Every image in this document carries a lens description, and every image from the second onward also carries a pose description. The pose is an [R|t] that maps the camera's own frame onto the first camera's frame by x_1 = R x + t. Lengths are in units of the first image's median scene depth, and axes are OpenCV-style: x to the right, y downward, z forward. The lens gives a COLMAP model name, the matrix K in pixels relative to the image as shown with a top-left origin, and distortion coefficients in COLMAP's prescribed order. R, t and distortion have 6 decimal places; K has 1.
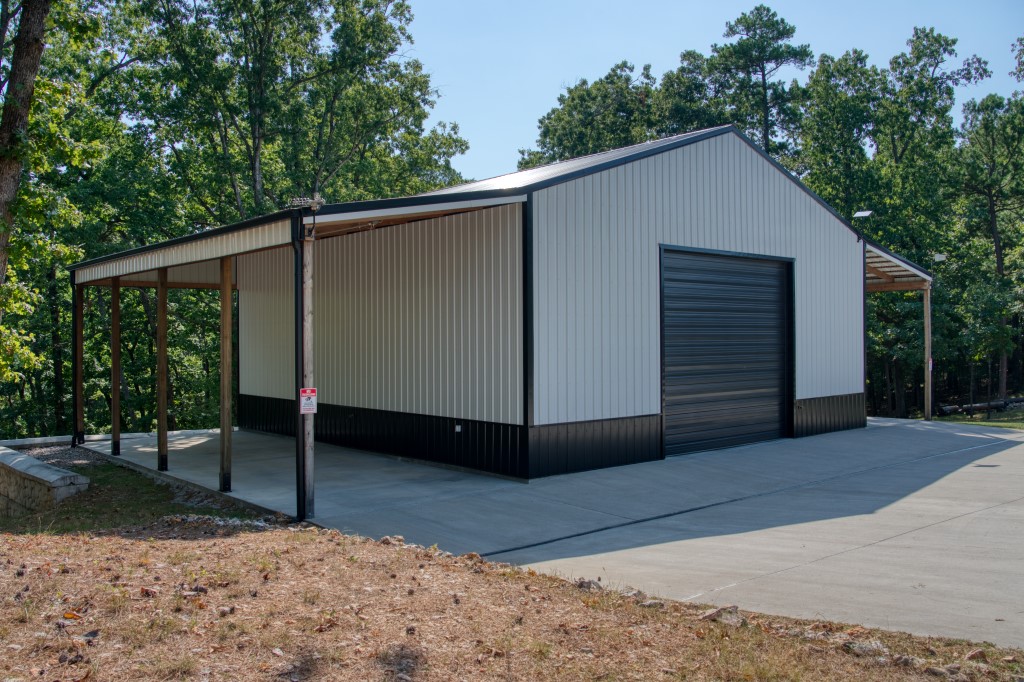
lens RADIAL K [[867.2, 0, 518.8], [0, 867.2, 327.5], [0, 0, 1]] dist [-0.000446, -0.002072]
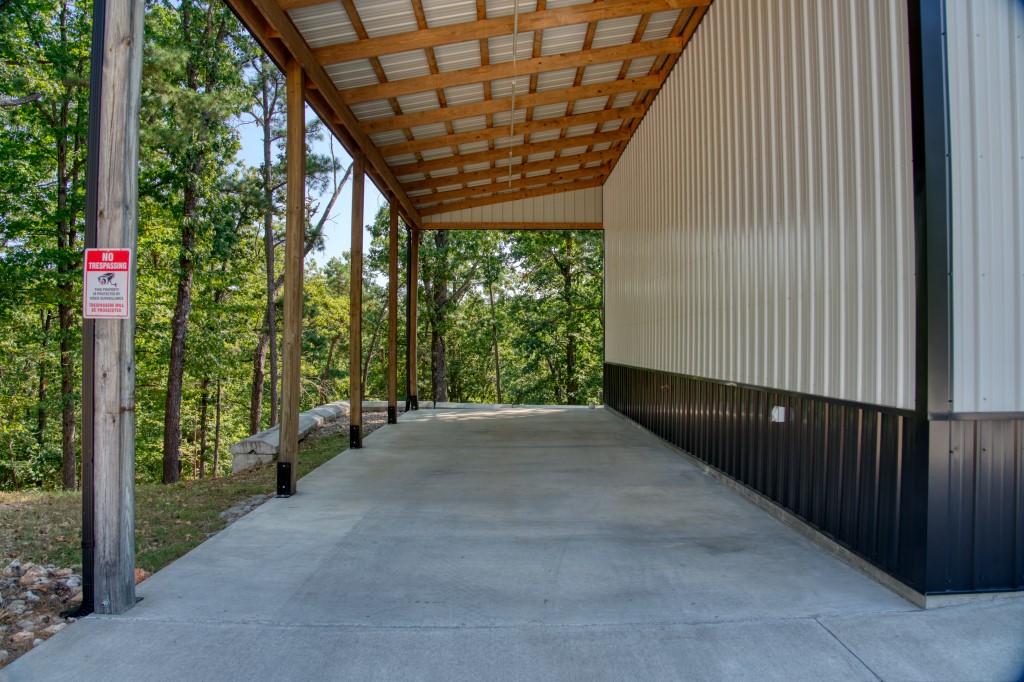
lens RADIAL K [[698.8, 0, 530.3], [0, 698.8, 340.4], [0, 0, 1]] dist [-0.078244, 0.000231]
pose [[0.765498, -0.001139, -0.643437, 0.050053], [0.002274, 0.999997, 0.000936, 0.080830], [0.643434, -0.002180, 0.765499, 0.674394]]
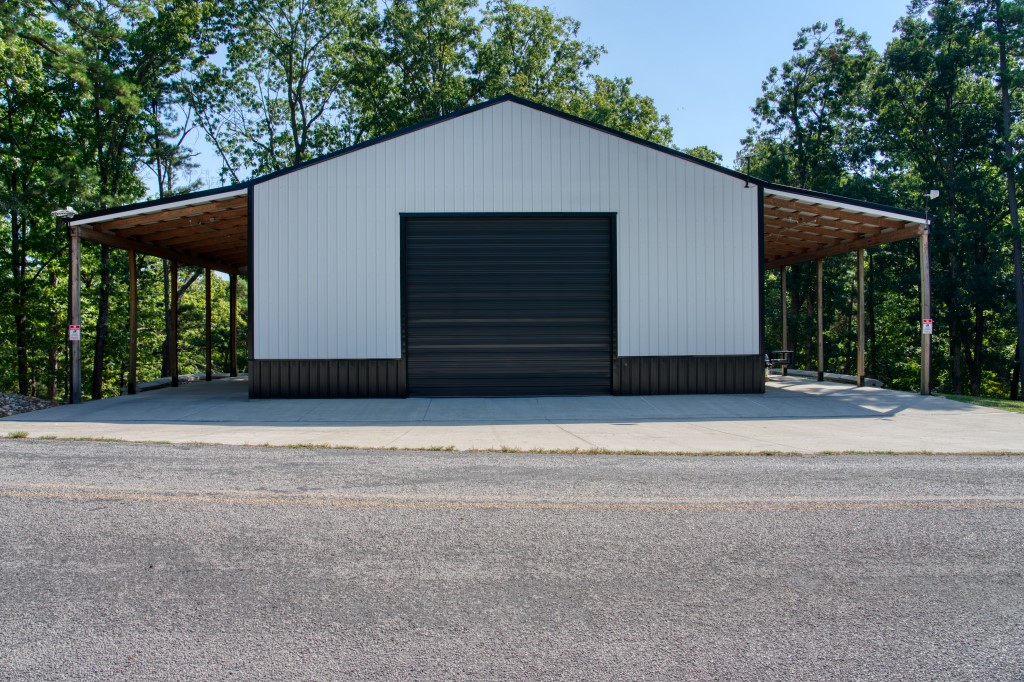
lens RADIAL K [[794.0, 0, 512.0], [0, 794.0, 341.0], [0, 0, 1]] dist [-0.068364, 0.004245]
pose [[0.763914, 0.003332, -0.645309, 1.027609], [0.010900, 0.999777, 0.018066, 0.062050], [0.645226, -0.020835, 0.763708, 0.298539]]
